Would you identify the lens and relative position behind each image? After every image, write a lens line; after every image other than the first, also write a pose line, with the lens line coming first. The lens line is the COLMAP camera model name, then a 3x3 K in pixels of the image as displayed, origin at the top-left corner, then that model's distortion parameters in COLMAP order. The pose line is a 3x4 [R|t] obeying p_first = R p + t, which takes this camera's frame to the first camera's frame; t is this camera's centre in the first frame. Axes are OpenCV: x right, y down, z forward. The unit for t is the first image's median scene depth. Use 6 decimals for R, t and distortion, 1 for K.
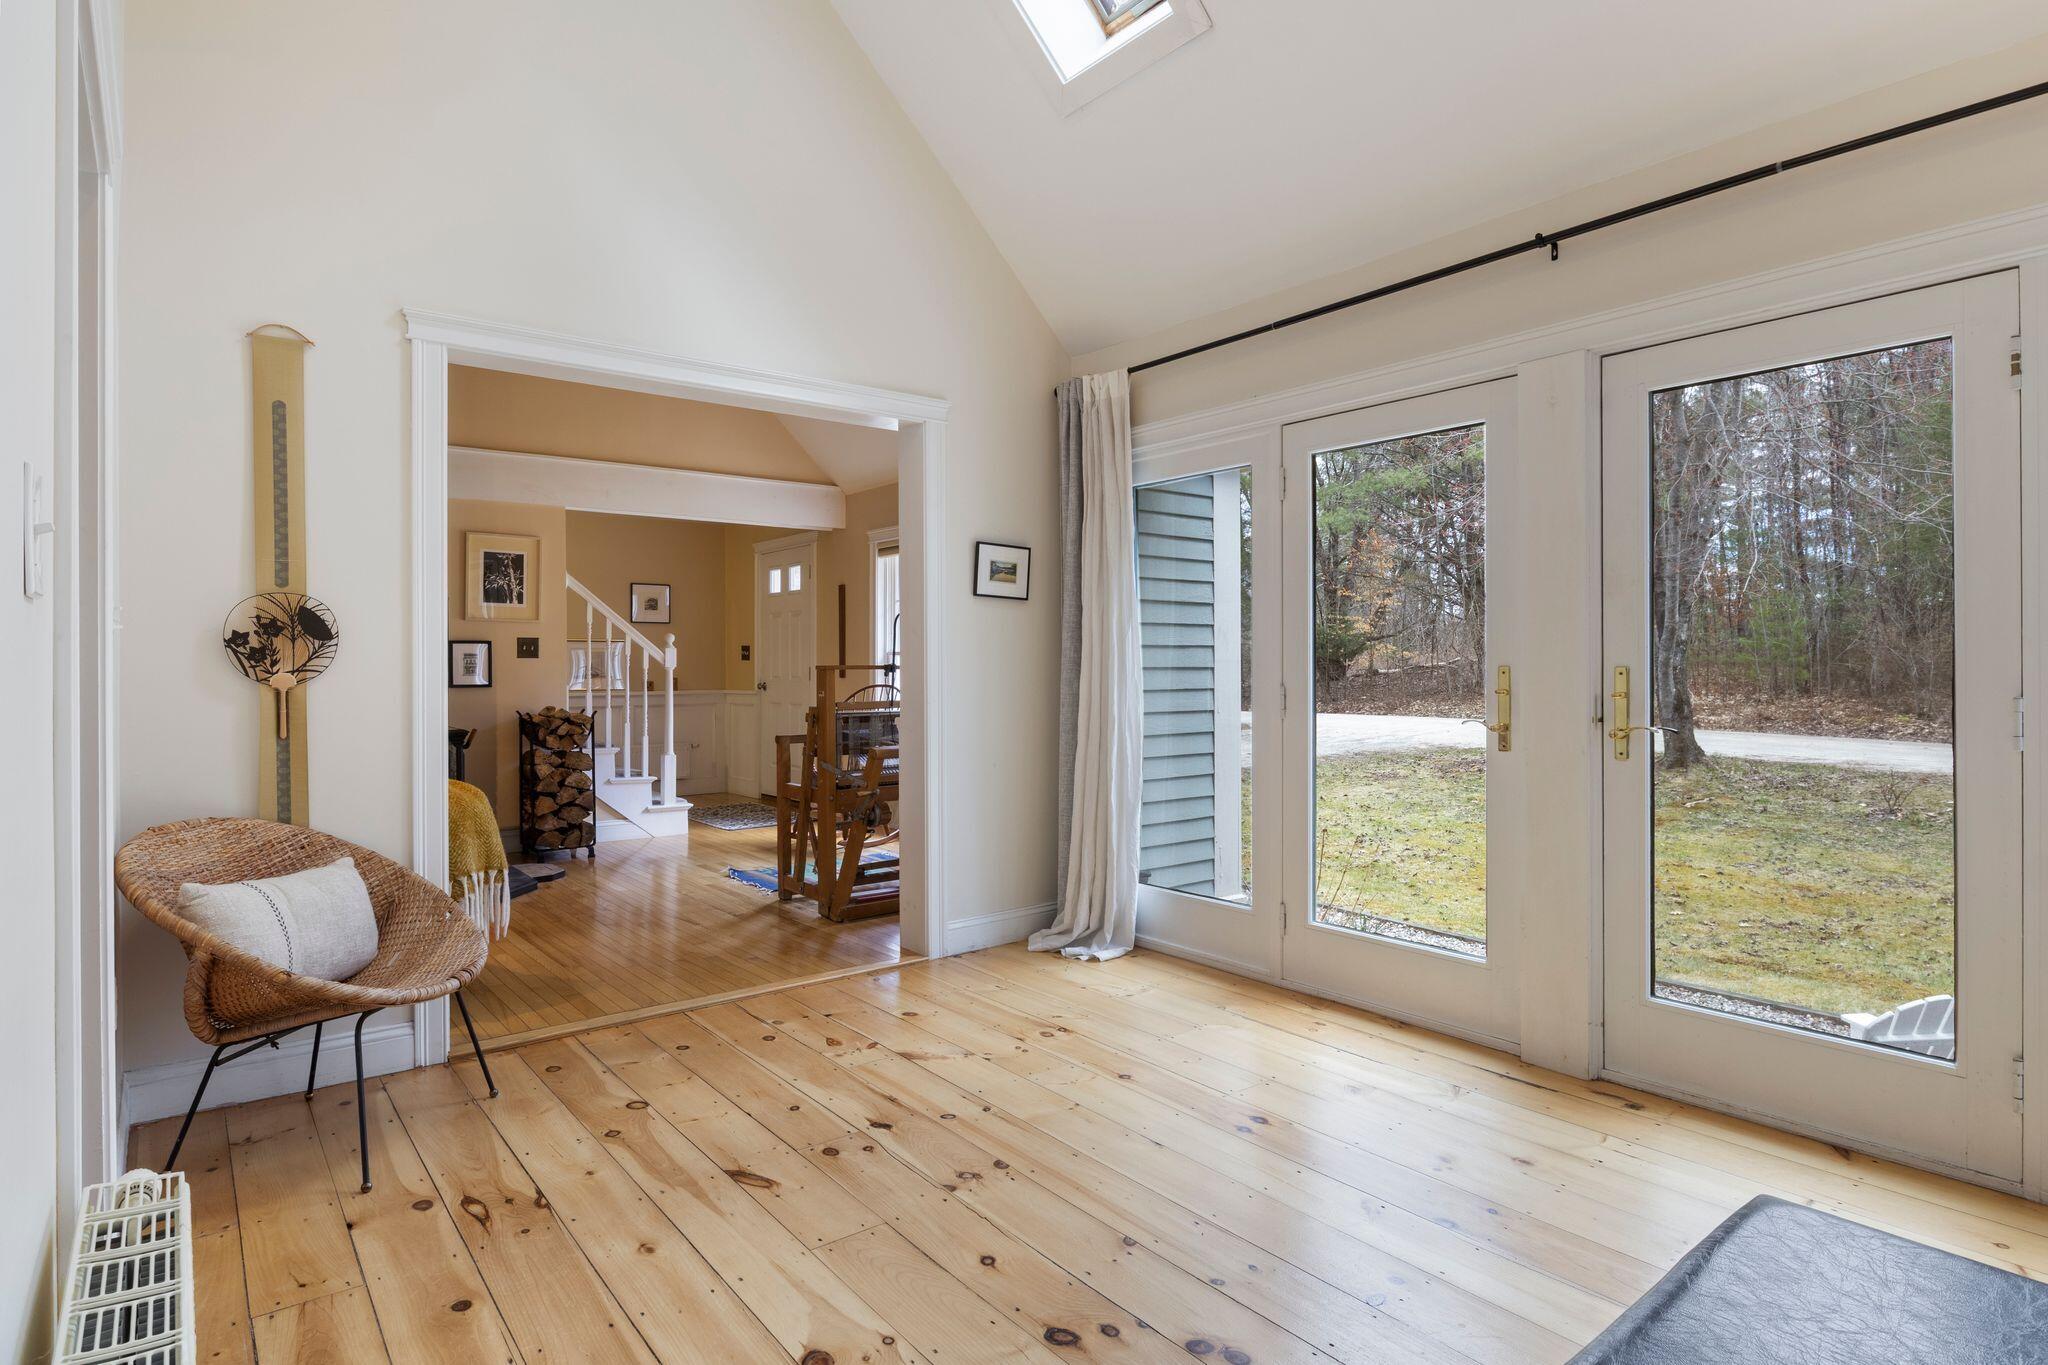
lens RADIAL K [[1040.4, 0, 1020.0], [0, 1040.4, 679.6], [0, 0, 1]] dist [-0.018671, -0.003794]
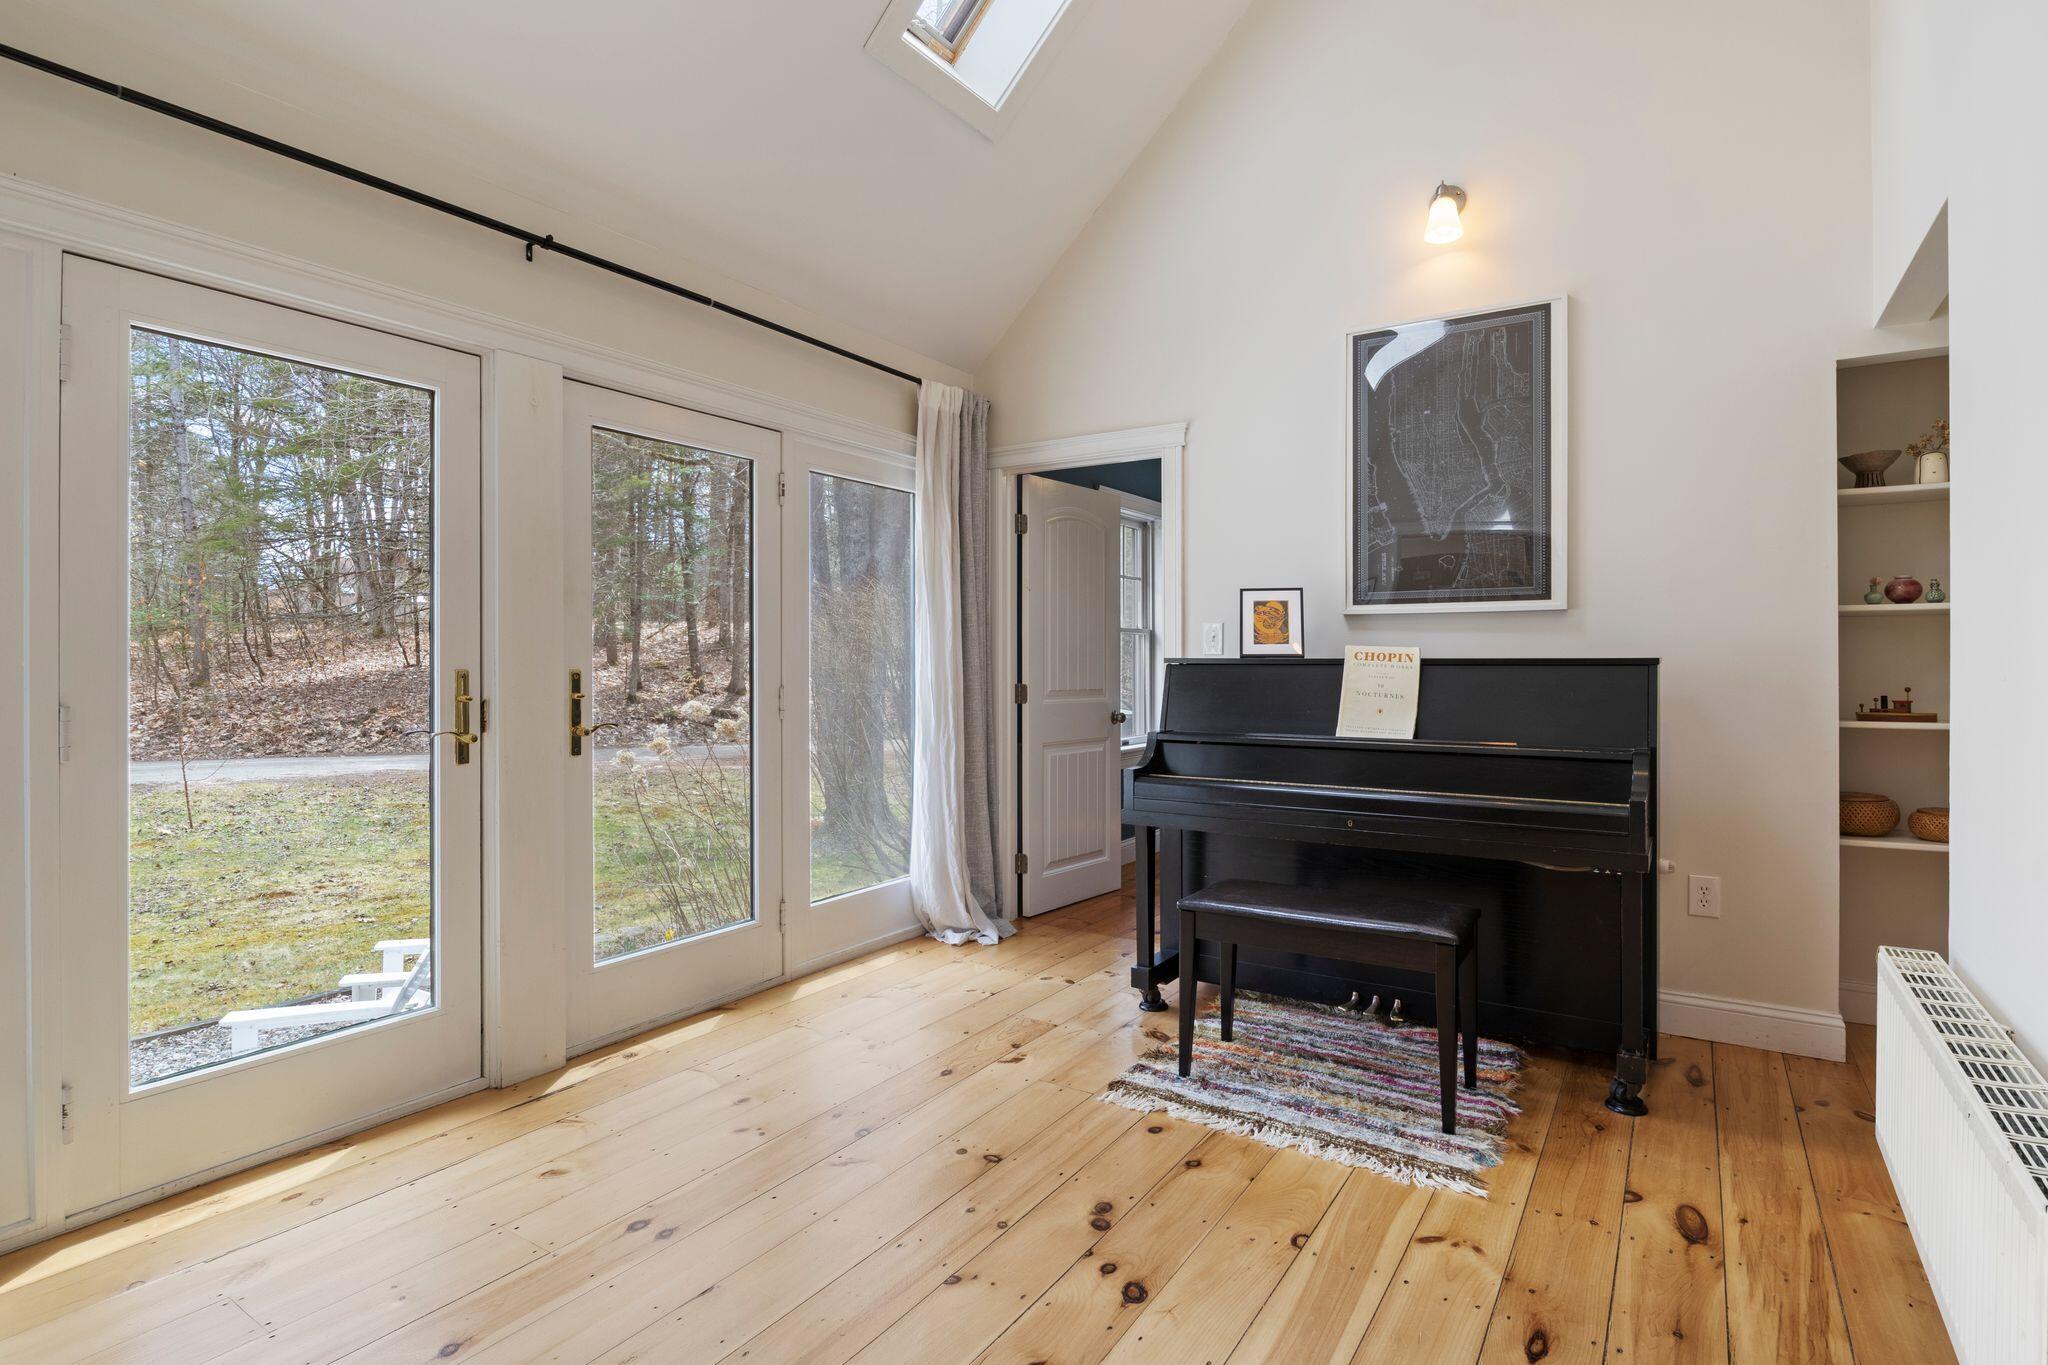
lens RADIAL K [[1040.4, 0, 1020.3], [0, 1040.4, 674.7], [0, 0, 1]] dist [-0.018671, -0.003794]
pose [[-0.305872, -0.006573, 0.952050, -0.686903], [0.002198, 0.999969, 0.007610, -0.019624], [-0.952070, 0.004420, -0.305848, 1.031123]]
